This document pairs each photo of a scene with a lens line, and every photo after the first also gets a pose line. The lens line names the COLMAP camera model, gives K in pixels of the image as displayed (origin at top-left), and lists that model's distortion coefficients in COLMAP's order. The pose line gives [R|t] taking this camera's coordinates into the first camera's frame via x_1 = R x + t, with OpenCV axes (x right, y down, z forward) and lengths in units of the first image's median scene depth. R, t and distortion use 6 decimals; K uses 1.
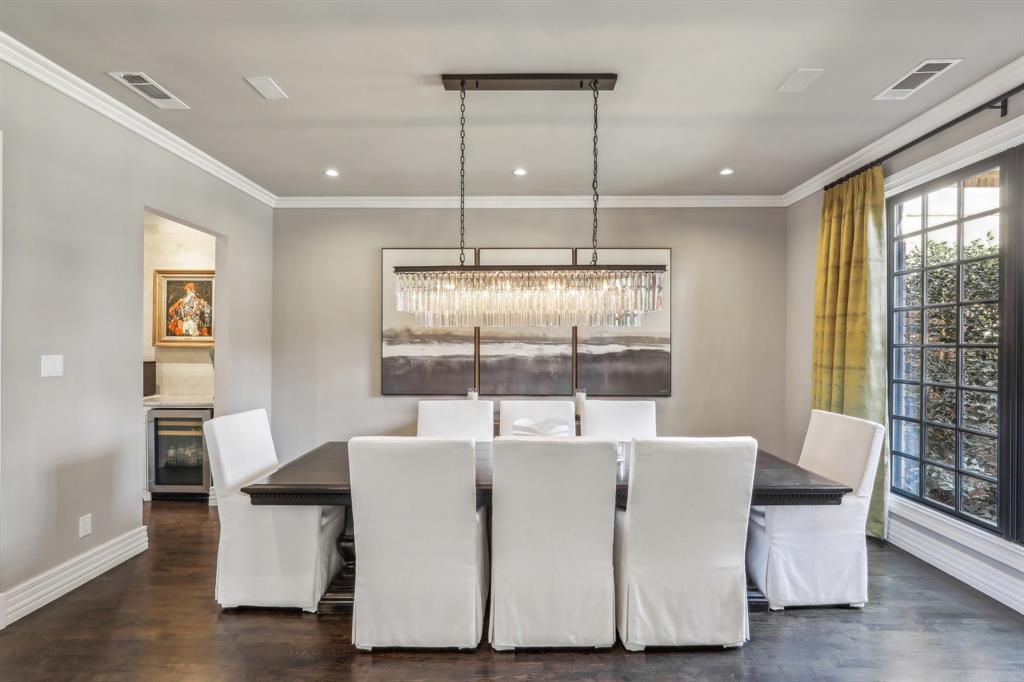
lens RADIAL K [[470.2, 0, 514.7], [0, 470.2, 342.3], [0, 0, 1]] dist [-0.013009, 0.002001]
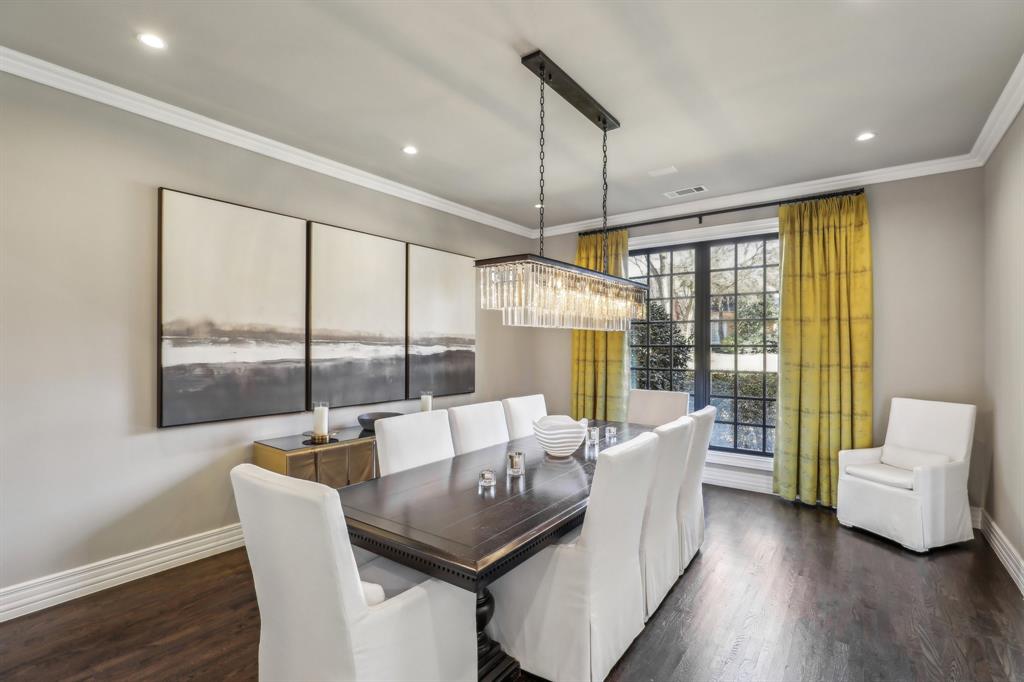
lens RADIAL K [[470.2, 0, 514.1], [0, 470.2, 344.7], [0, 0, 1]] dist [-0.013009, 0.002001]
pose [[0.584969, 0.000800, 0.811055, -0.658142], [-0.006344, 0.999973, 0.003589, -0.001689], [-0.811031, -0.007245, 0.584958, 0.362556]]
